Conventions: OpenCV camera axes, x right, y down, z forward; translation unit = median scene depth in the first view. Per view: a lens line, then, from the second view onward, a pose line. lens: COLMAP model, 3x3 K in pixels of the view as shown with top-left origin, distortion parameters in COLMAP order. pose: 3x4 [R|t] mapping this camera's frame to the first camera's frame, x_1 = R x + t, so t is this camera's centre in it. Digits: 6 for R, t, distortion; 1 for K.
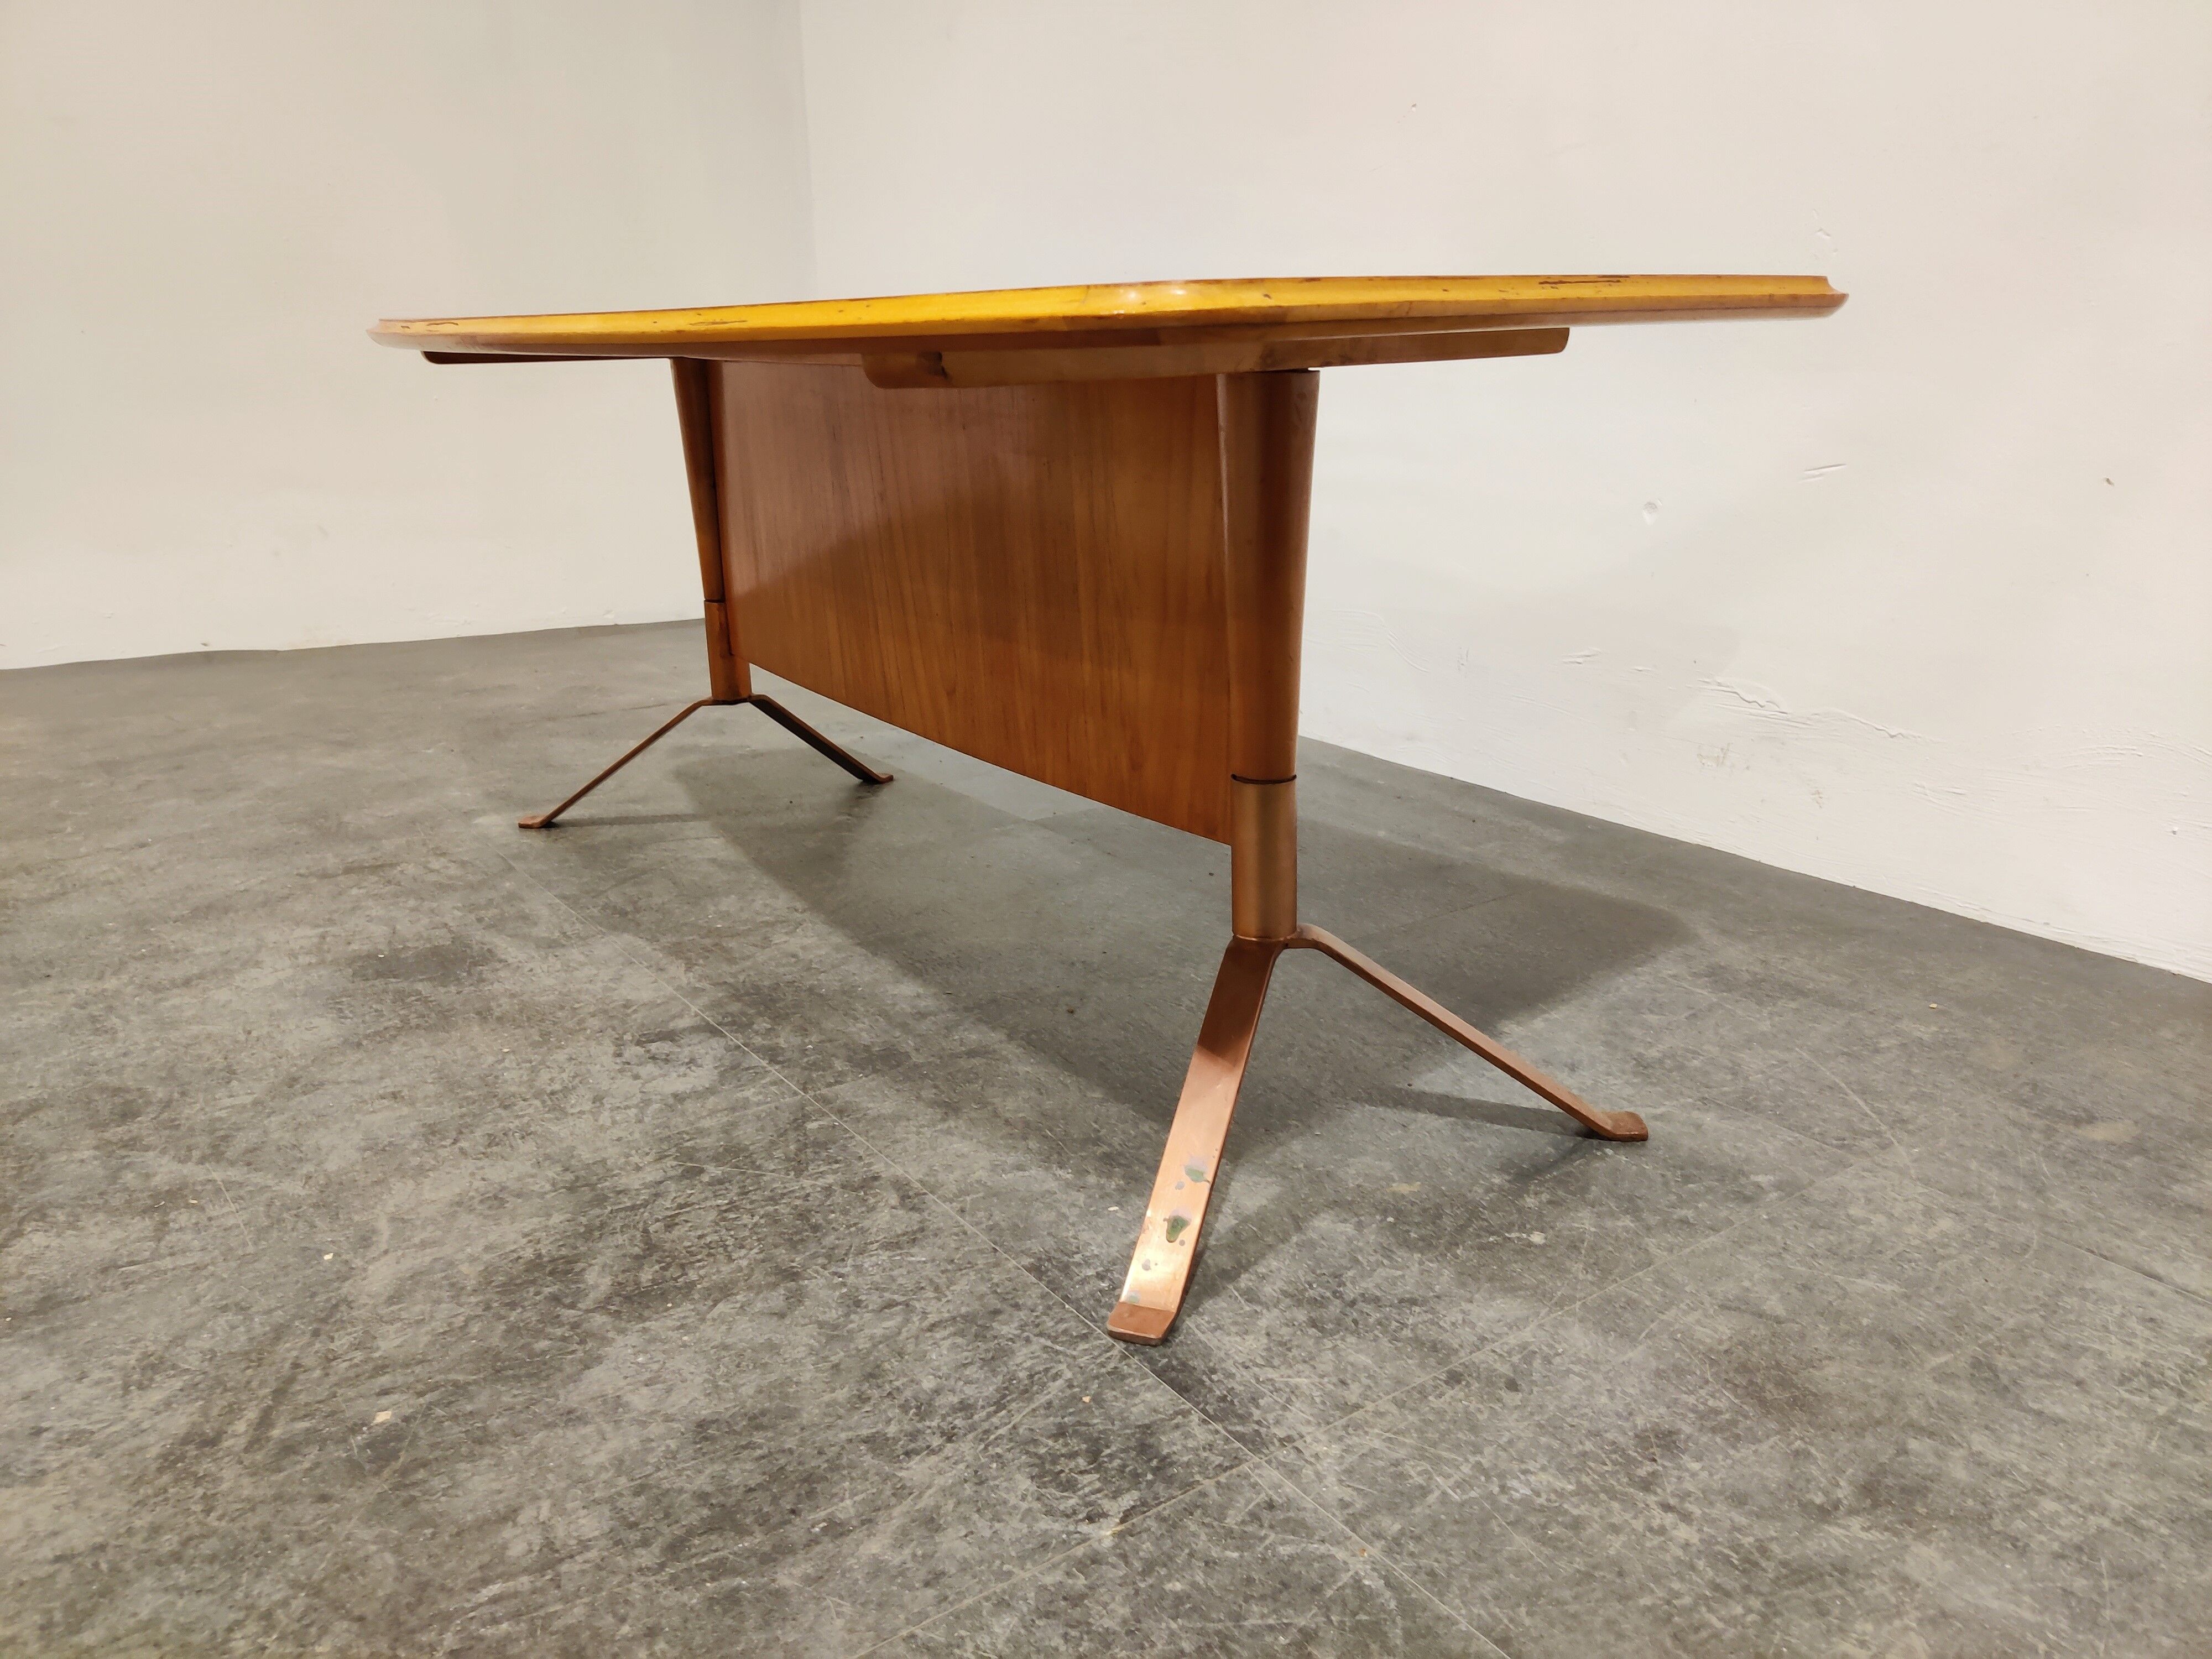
lens RADIAL K [[1670.4, 0, 1120.2], [0, 1670.4, 836.7], [0, 0, 1]] dist [0.002268, -0.013463]
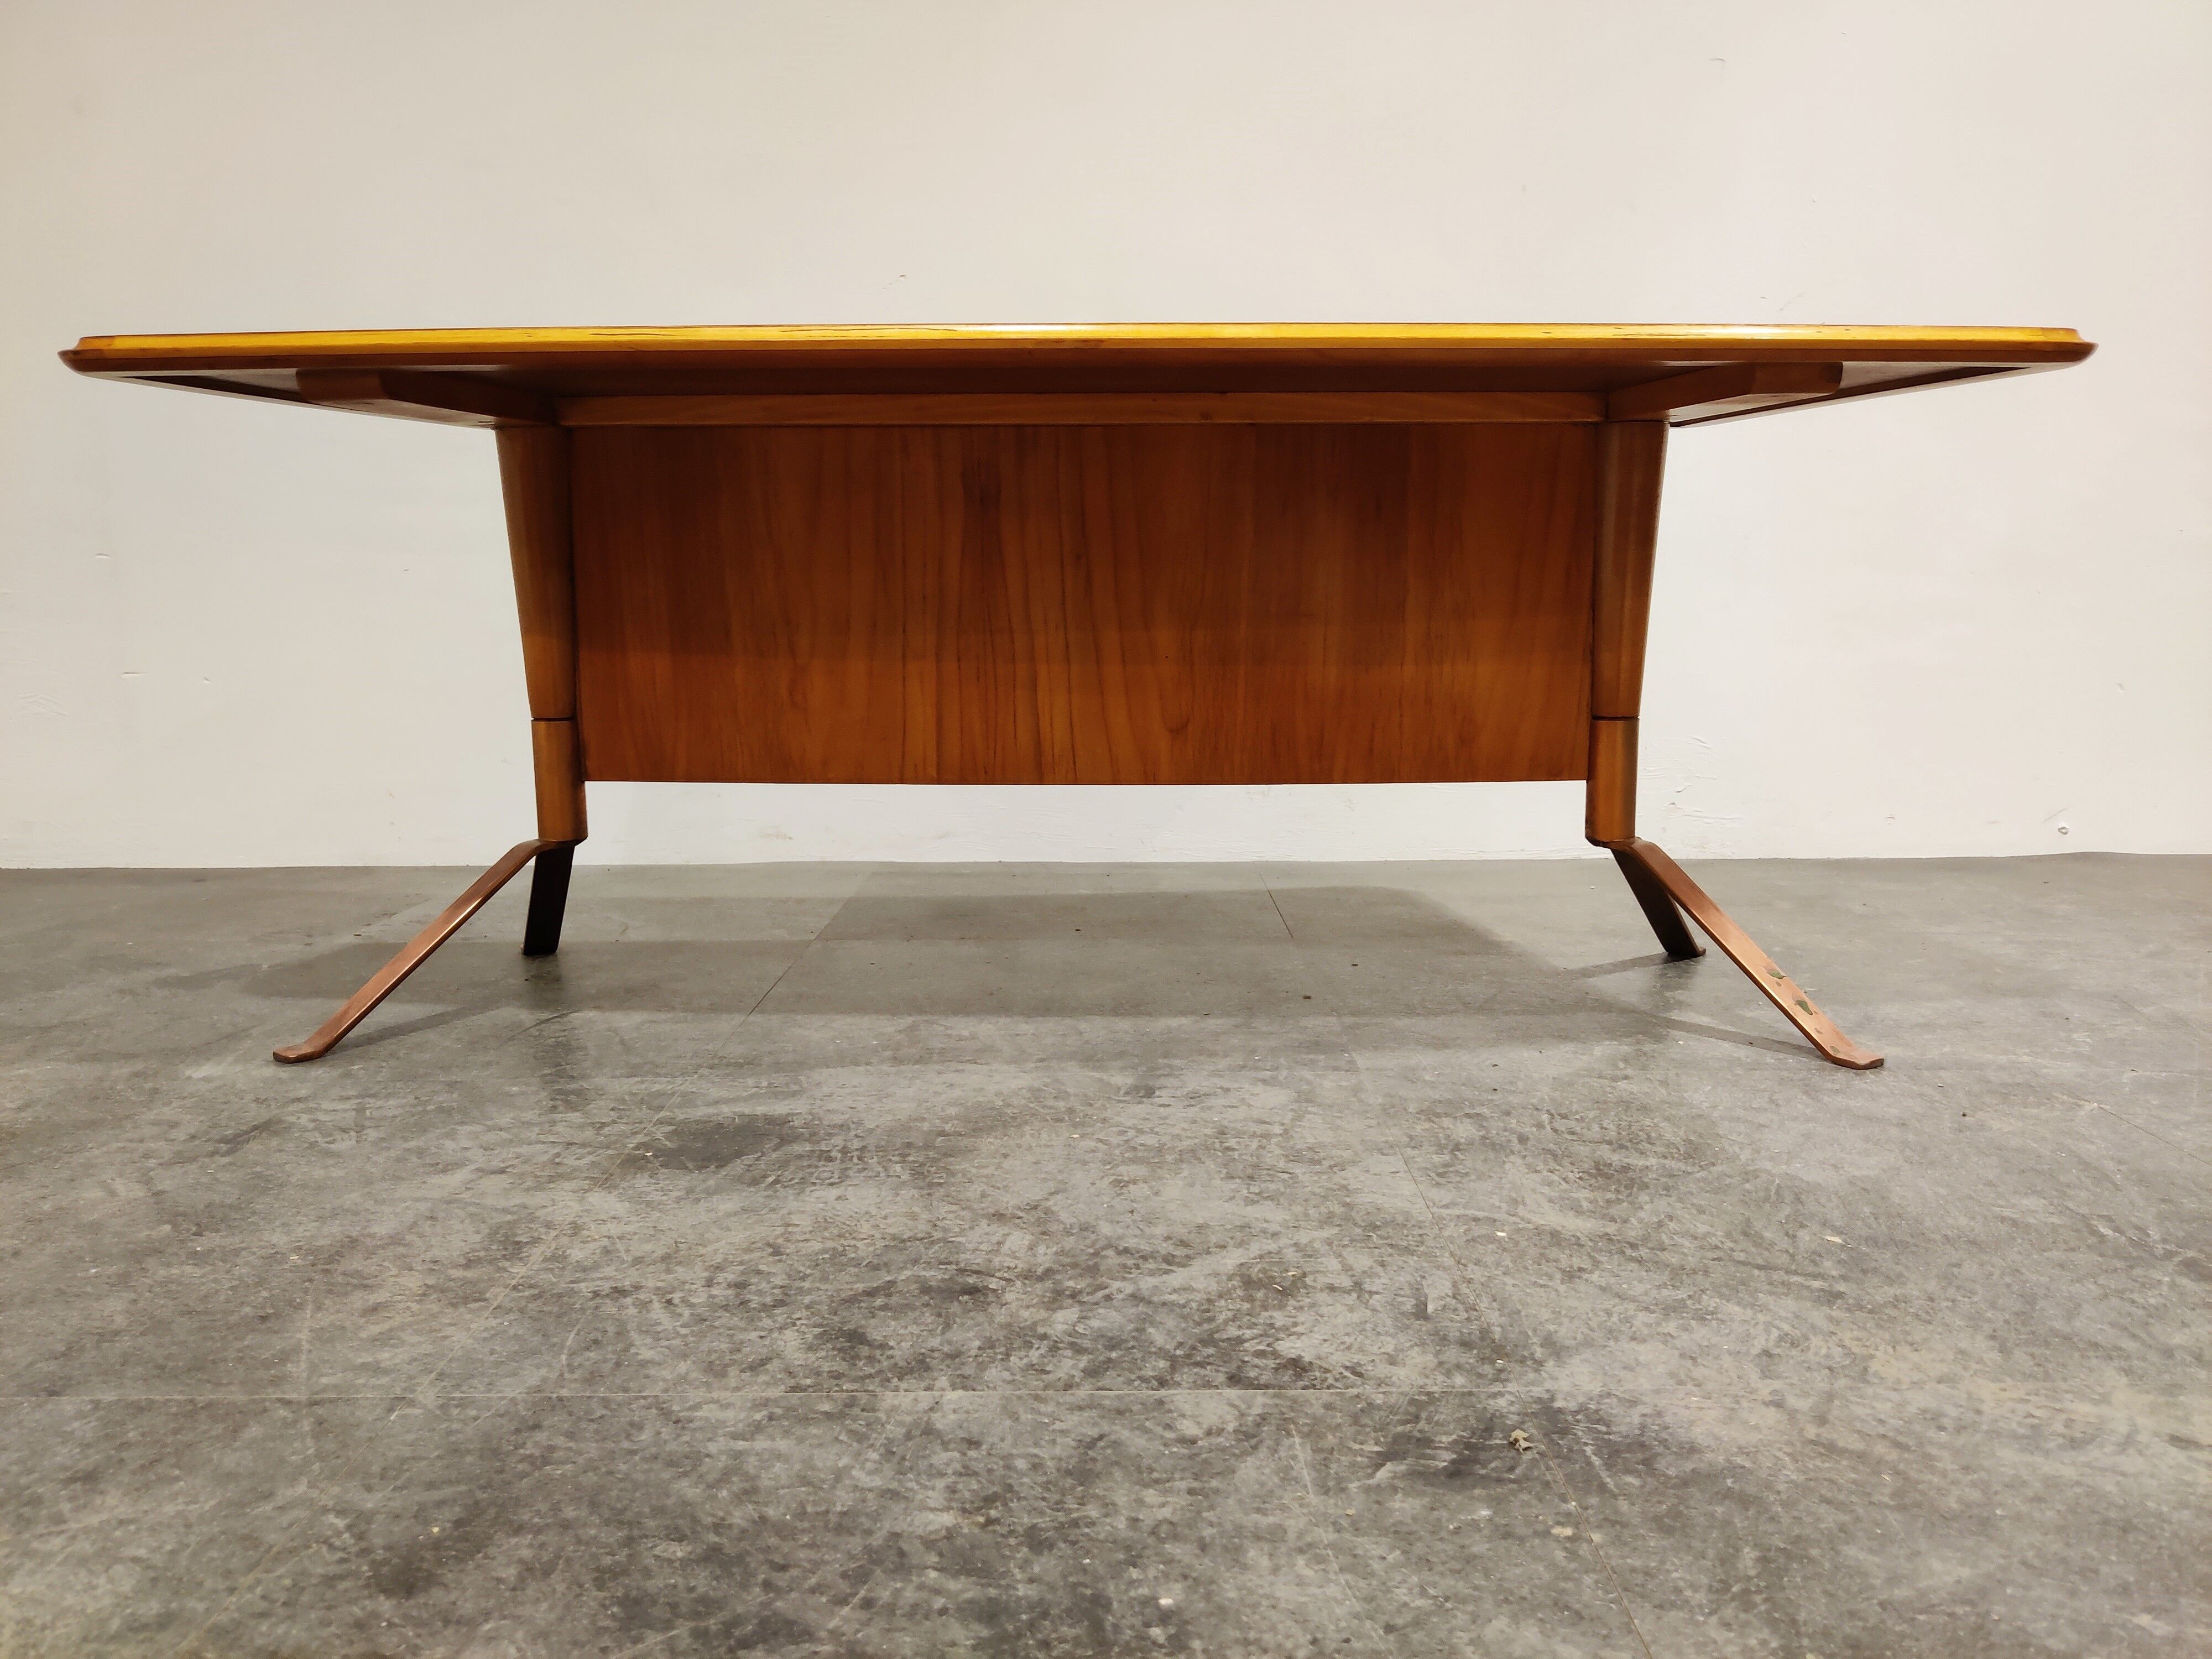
lens RADIAL K [[1670.4, 0, 1104.6], [0, 1670.4, 842.4], [0, 0, 1]] dist [0.002268, -0.013463]
pose [[0.592039, -0.113665, 0.797854, -1.264931], [0.230467, 0.972538, -0.032464, 0.010779], [-0.772253, 0.203099, 0.601977, 0.517053]]
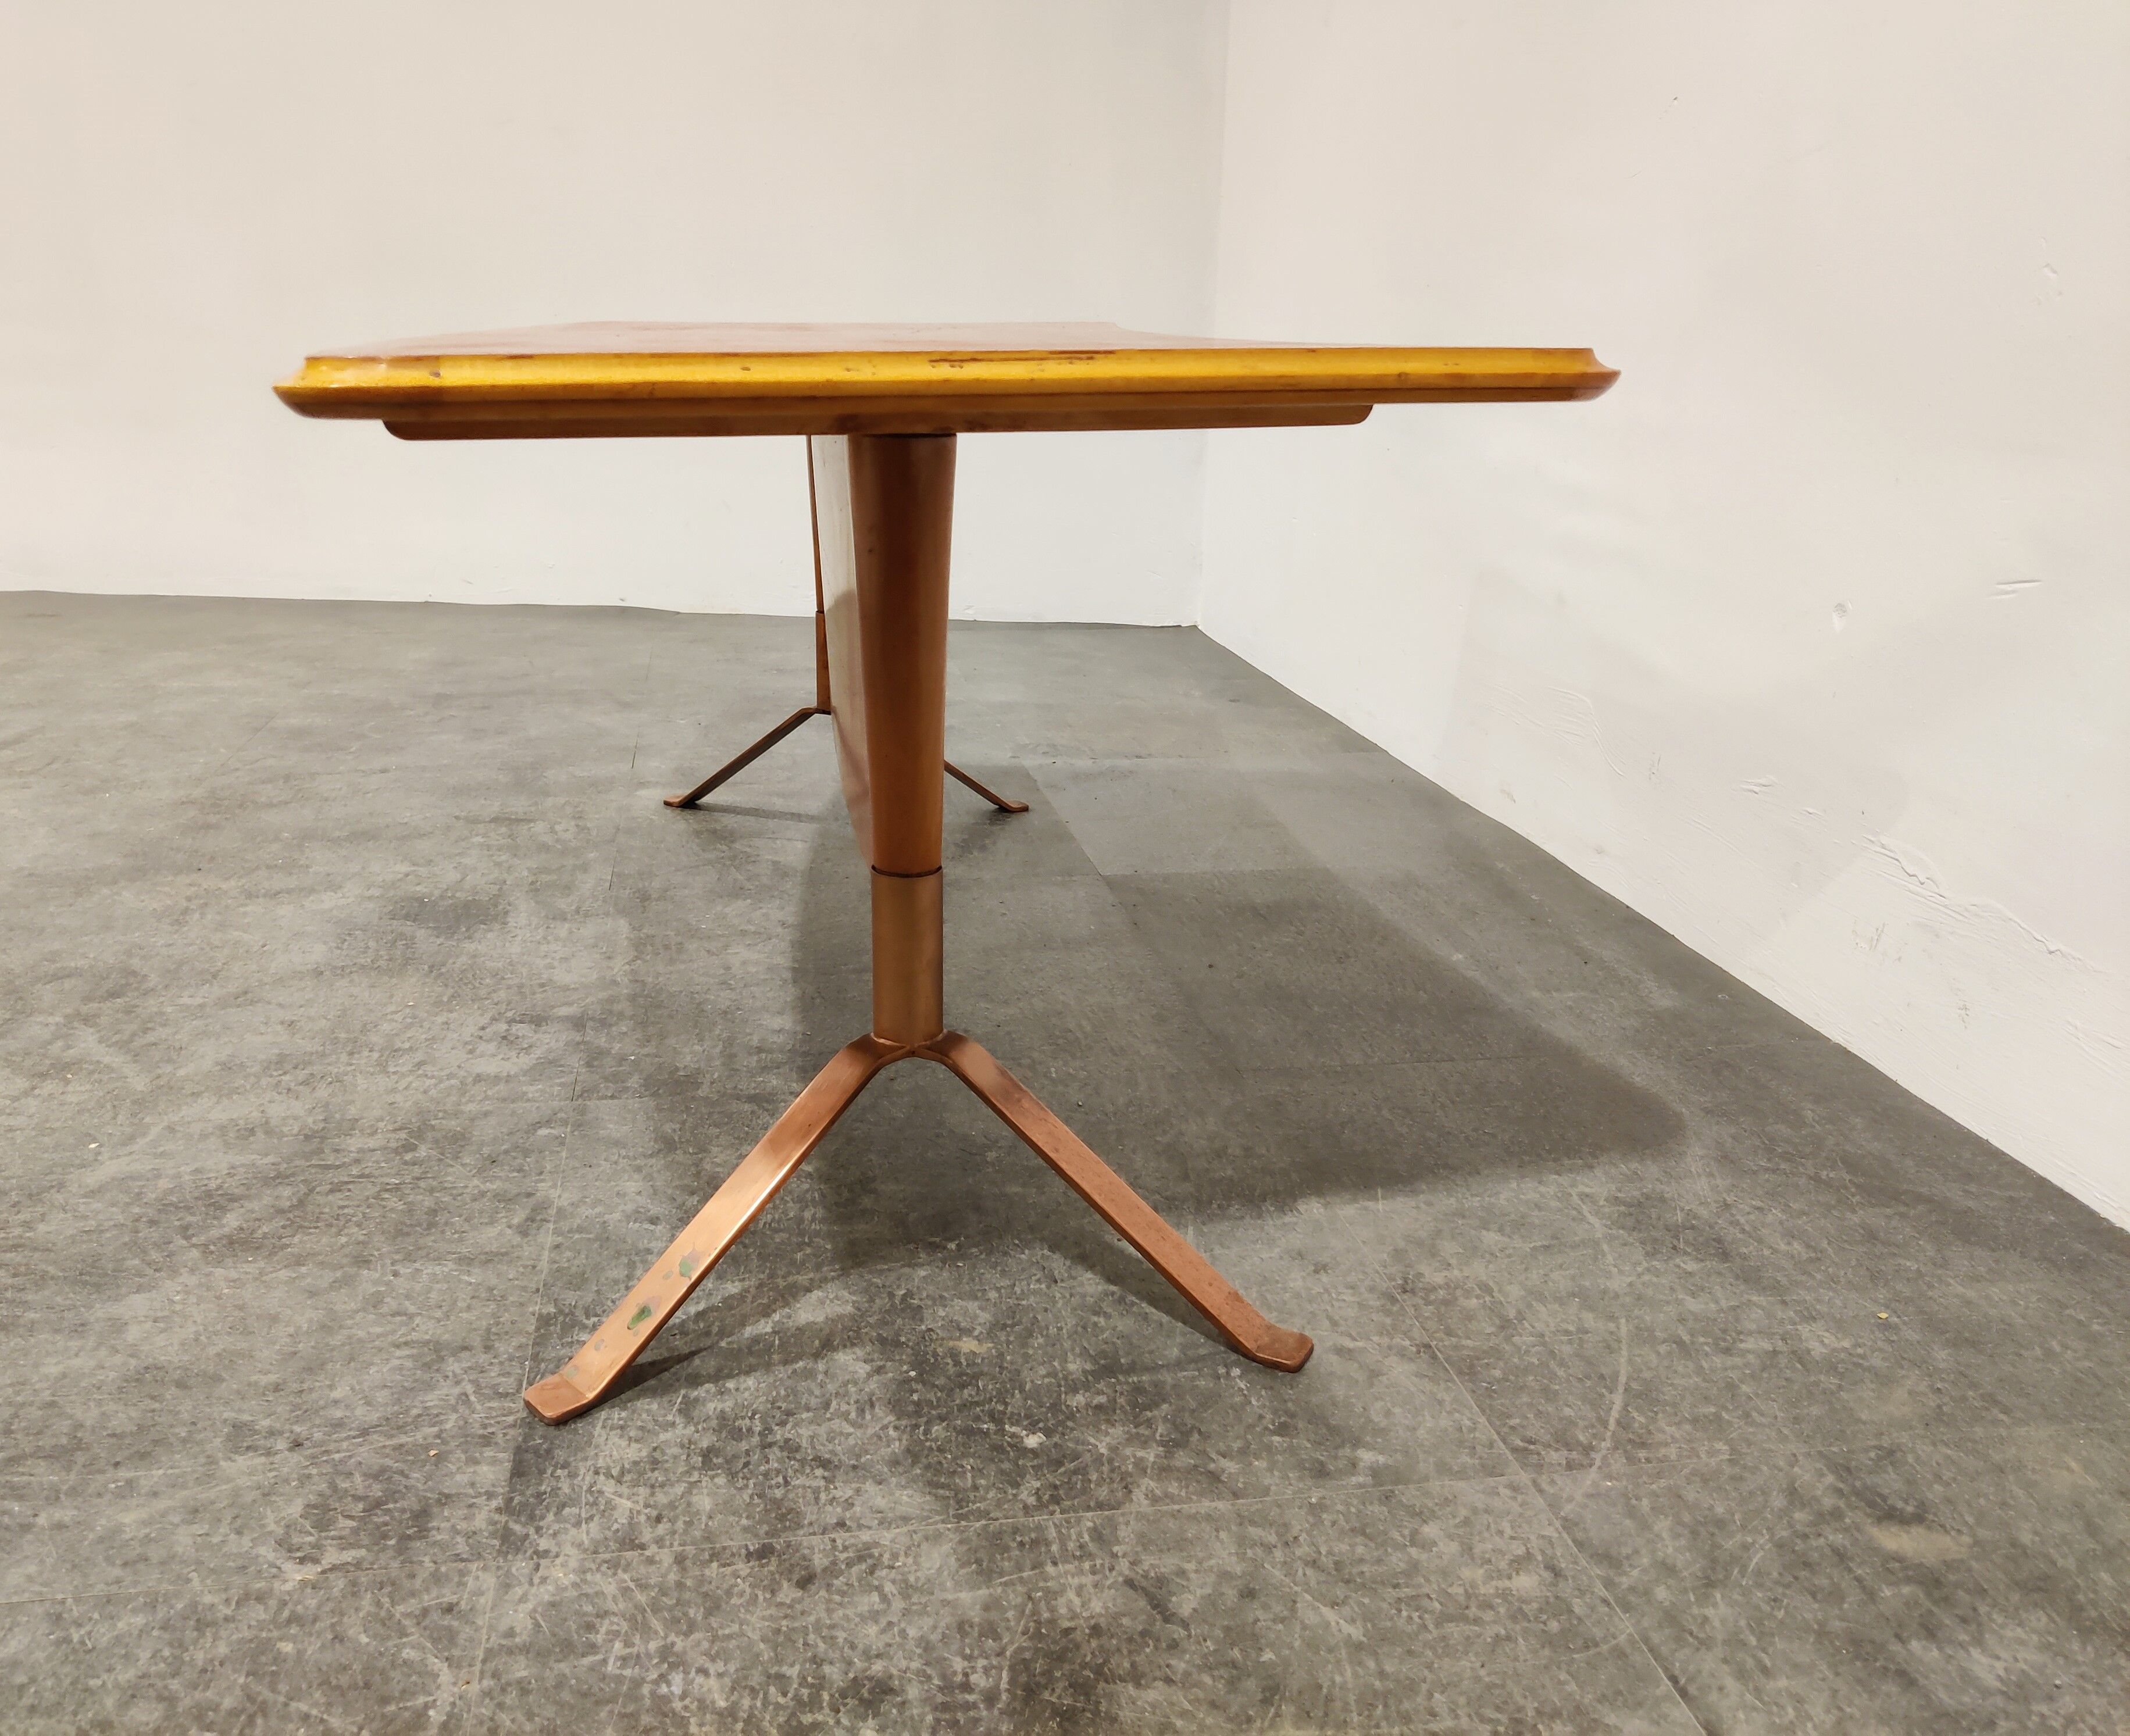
lens RADIAL K [[1719.8, 0, 976.7], [0, 1719.8, 897.8], [0, 0, 1]] dist [0.003570, -0.021423]
pose [[0.892503, 0.169107, -0.418139, 0.520392], [-0.155429, 0.985583, 0.066839, -0.091216], [0.423414, 0.005336, 0.905921, 0.156954]]
